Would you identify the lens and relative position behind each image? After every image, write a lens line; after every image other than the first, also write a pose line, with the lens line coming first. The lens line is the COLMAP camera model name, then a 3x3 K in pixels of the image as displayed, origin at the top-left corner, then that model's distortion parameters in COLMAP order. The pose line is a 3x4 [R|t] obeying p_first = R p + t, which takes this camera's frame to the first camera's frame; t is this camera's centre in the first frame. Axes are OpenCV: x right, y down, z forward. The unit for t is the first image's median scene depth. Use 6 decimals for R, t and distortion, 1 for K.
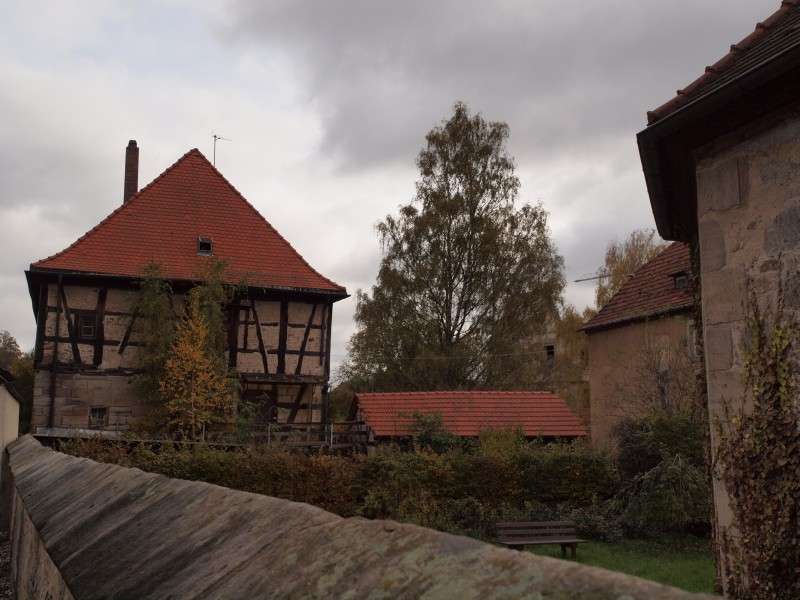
lens RADIAL K [[974.6, 0, 400.5], [0, 974.6, 300.2], [0, 0, 1]] dist [-0.131080, 0.000000]
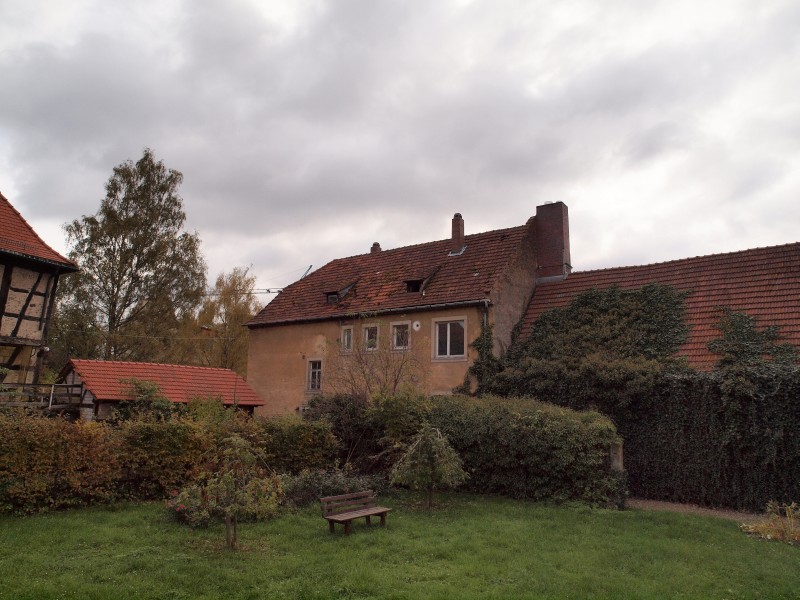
lens RADIAL K [[566.3, 0, 398.8], [0, 566.3, 297.0], [0, 0, 1]] dist [-0.051359, 0.019224]
pose [[0.812893, 0.135217, 0.566499, -0.109720], [-0.111127, 0.990816, -0.077037, 0.033274], [-0.571713, -0.000330, 0.820454, 0.265896]]
